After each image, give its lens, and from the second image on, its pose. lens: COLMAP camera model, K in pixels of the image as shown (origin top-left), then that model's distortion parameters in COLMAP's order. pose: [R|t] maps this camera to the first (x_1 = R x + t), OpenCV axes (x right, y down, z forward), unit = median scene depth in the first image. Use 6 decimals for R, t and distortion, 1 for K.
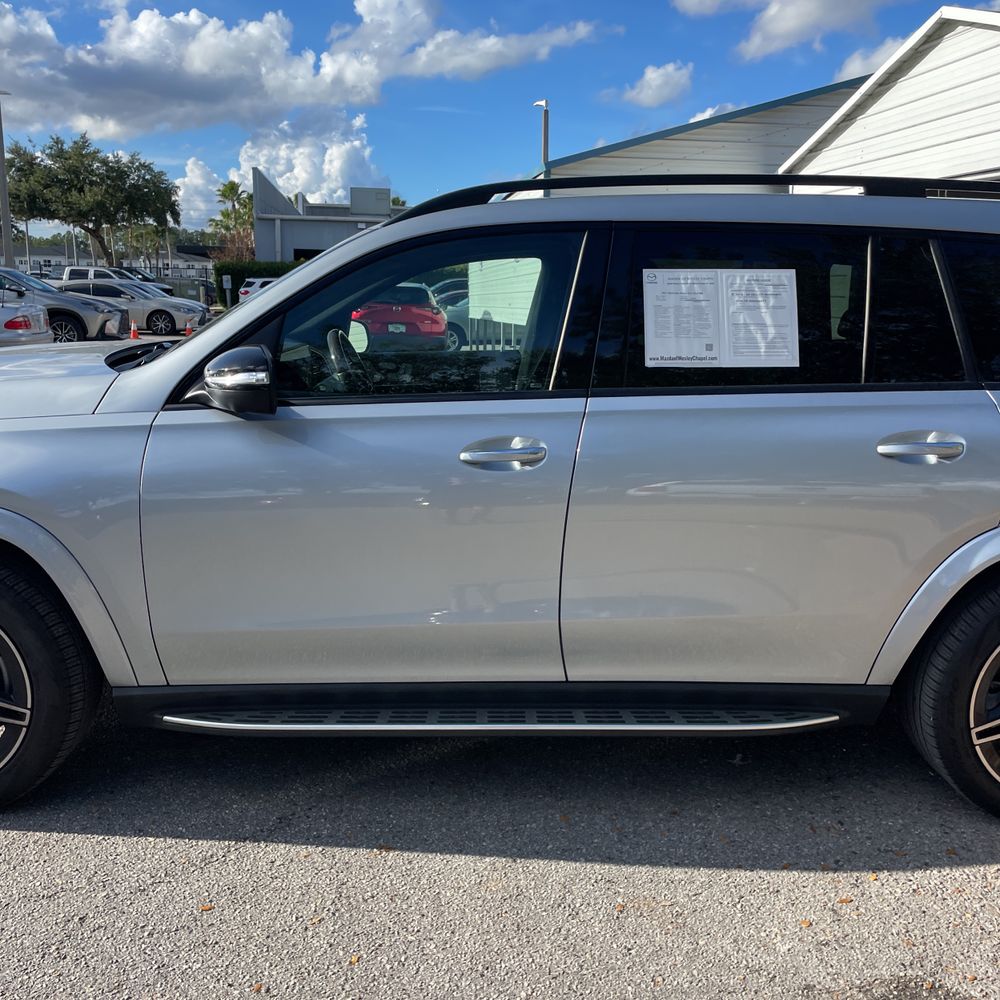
lens RADIAL K [[1016.2, 0, 516.9], [0, 1016.2, 490.3], [0, 0, 1]] dist [0.030837, 0.000000]
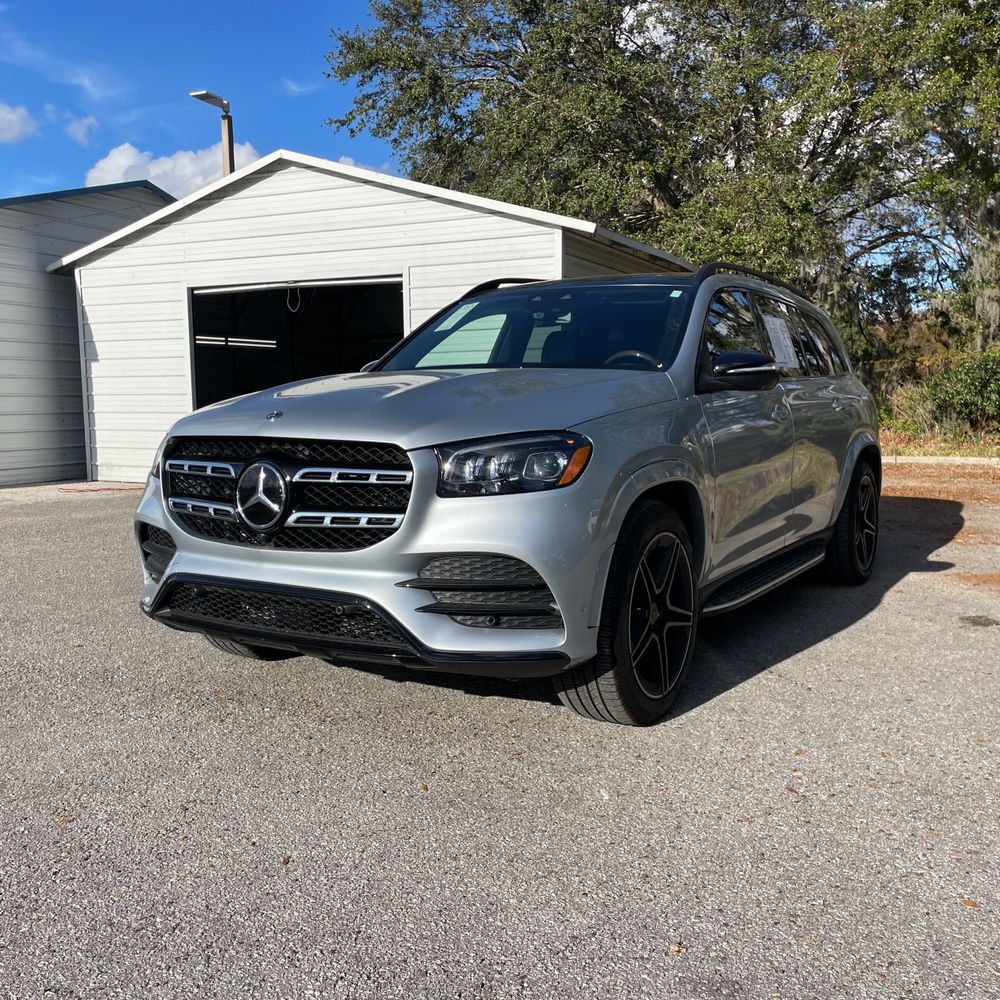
lens RADIAL K [[1016.2, 0, 495.4], [0, 1016.2, 490.1], [0, 0, 1]] dist [0.030837, 0.000000]
pose [[0.553613, -0.093492, 0.827509, -0.464284], [0.178745, 0.983859, -0.008426, 0.005012], [-0.813365, 0.152578, 0.561389, 0.115941]]
